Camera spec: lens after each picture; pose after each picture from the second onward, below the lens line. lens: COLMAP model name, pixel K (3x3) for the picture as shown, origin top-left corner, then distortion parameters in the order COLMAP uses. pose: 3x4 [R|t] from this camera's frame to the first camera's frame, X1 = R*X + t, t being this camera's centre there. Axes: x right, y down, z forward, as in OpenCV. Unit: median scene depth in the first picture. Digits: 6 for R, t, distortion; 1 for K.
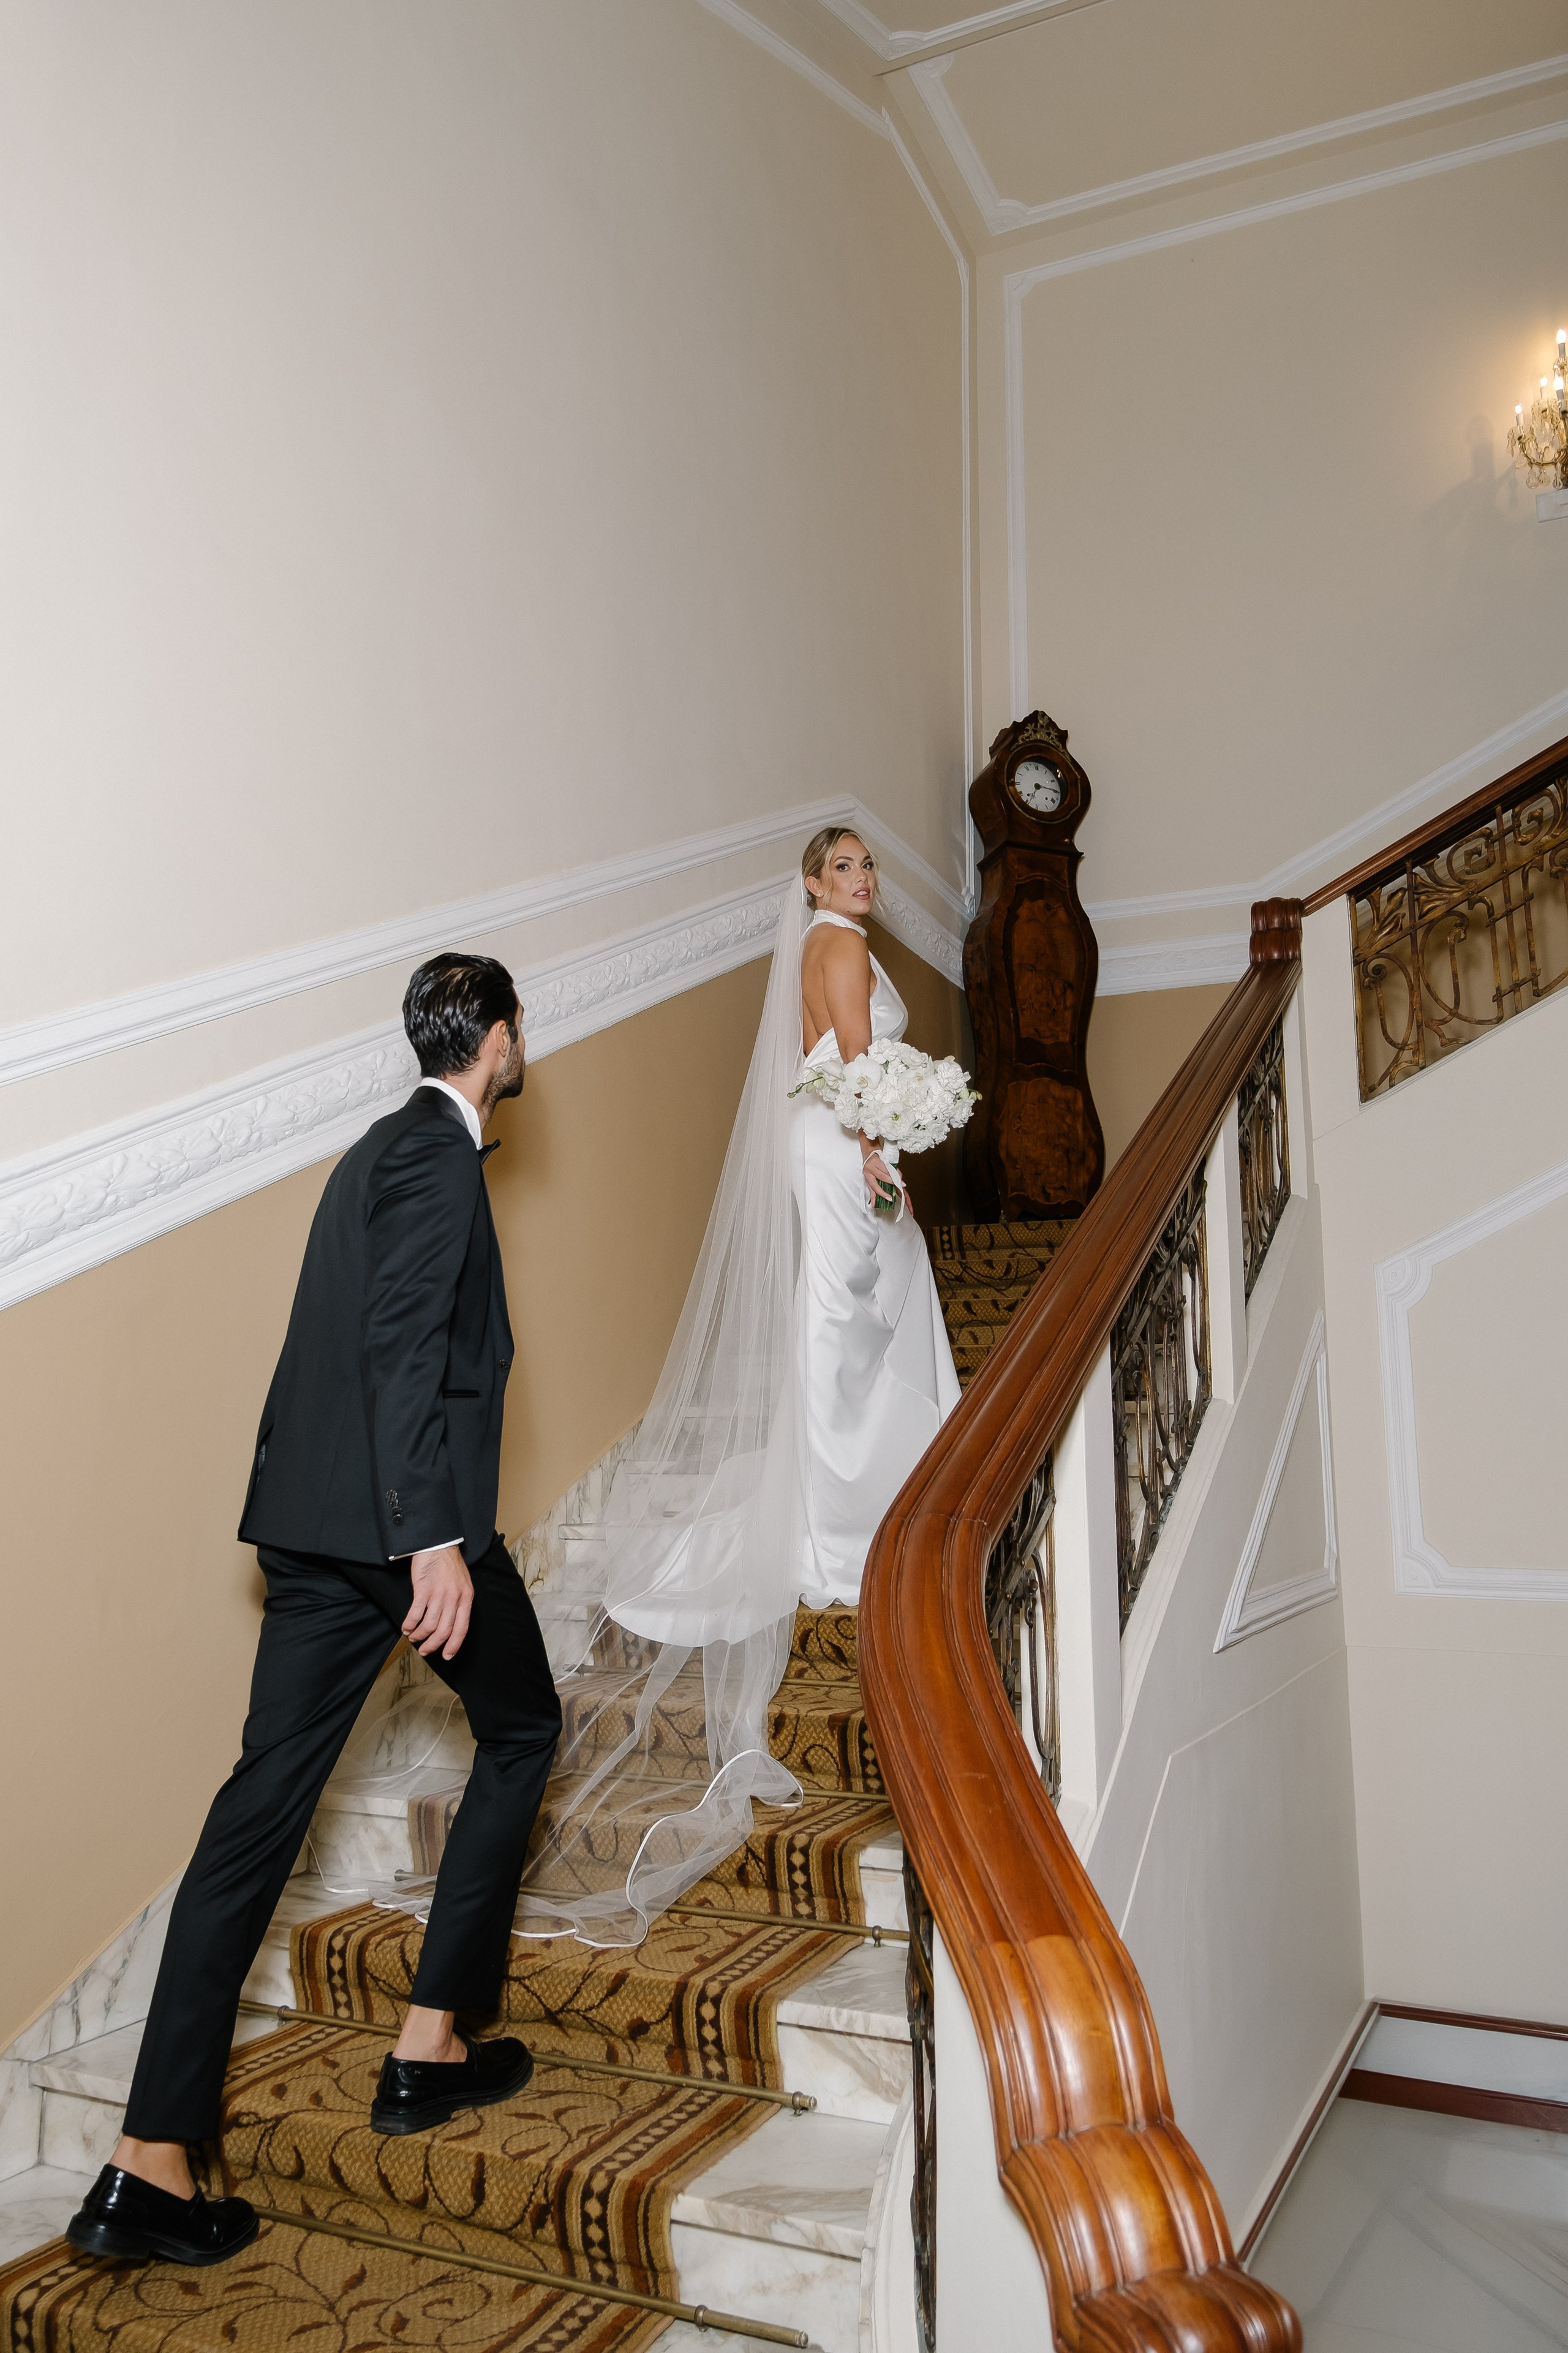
lens RADIAL K [[1665.0, 0, 784.3], [0, 1665.0, 1108.3], [0, 0, 1]] dist [-0.002698, -0.001017]
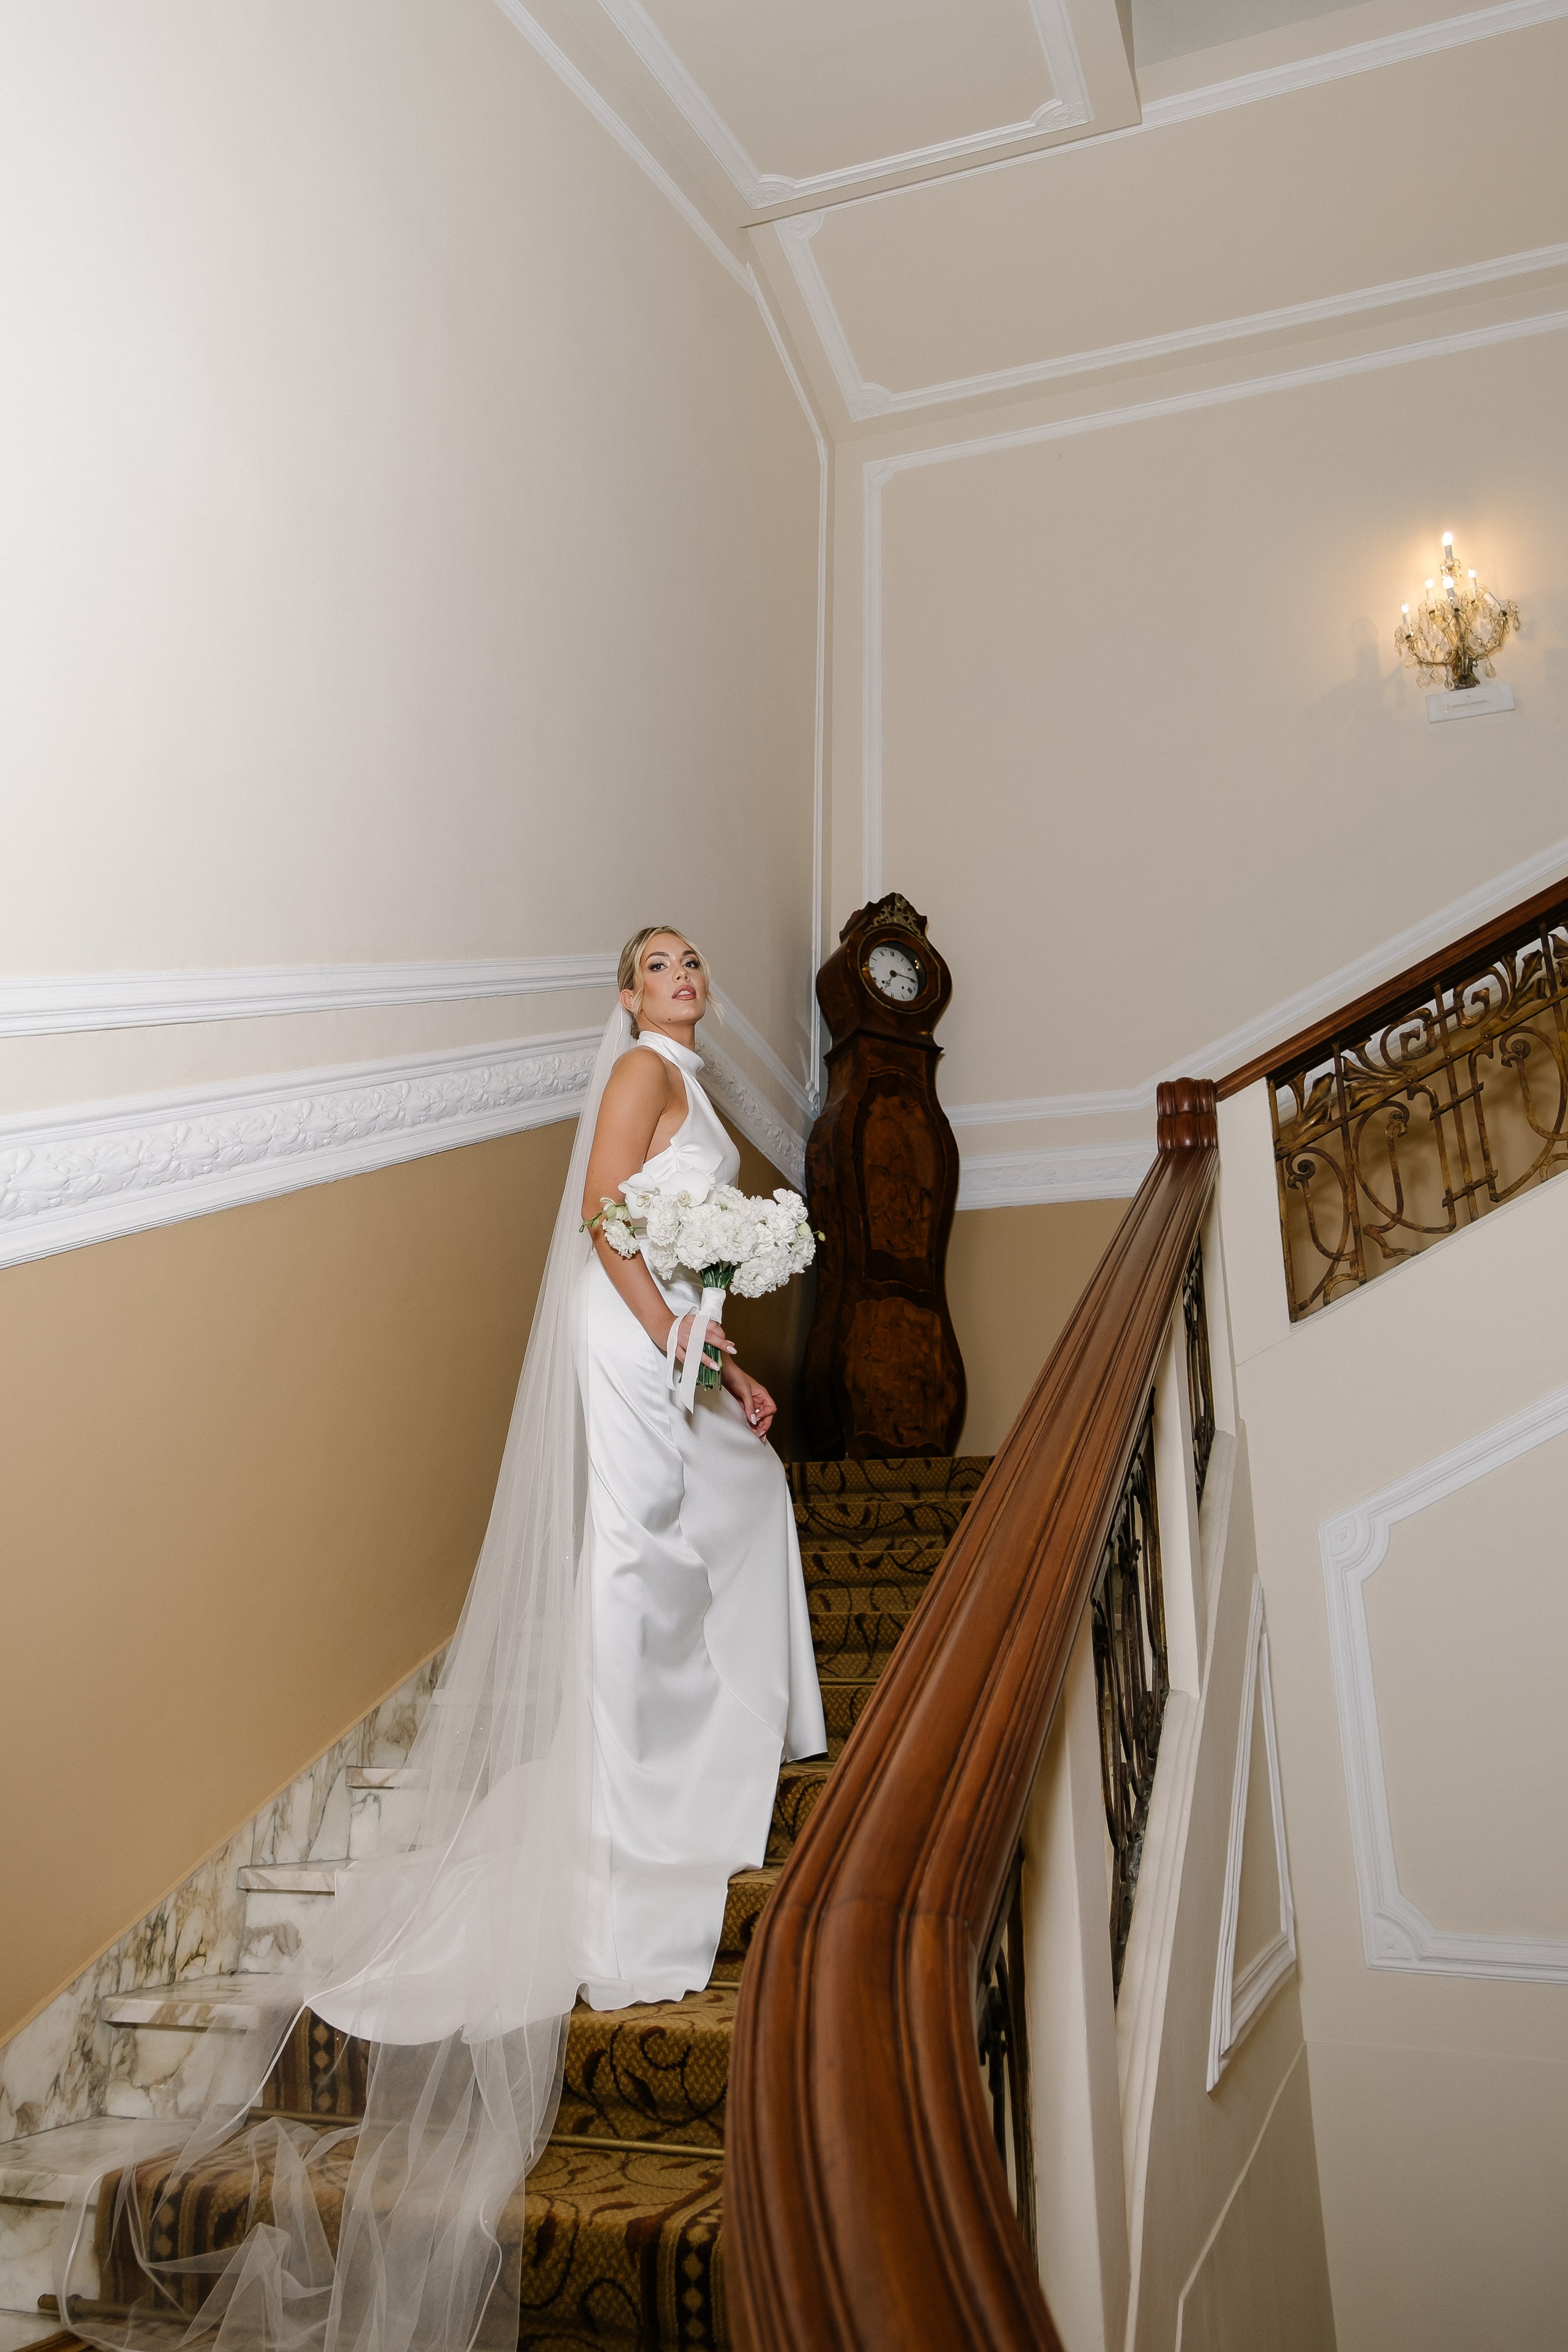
lens RADIAL K [[1686.5, 0, 751.2], [0, 1686.5, 1091.1], [0, 0, 1]] dist [0.026351, 0.003853]
pose [[0.994812, 0.048942, 0.089179, -0.002272], [-0.033359, 0.985133, -0.168522, 0.032998], [-0.096101, 0.164673, 0.981655, 0.171761]]
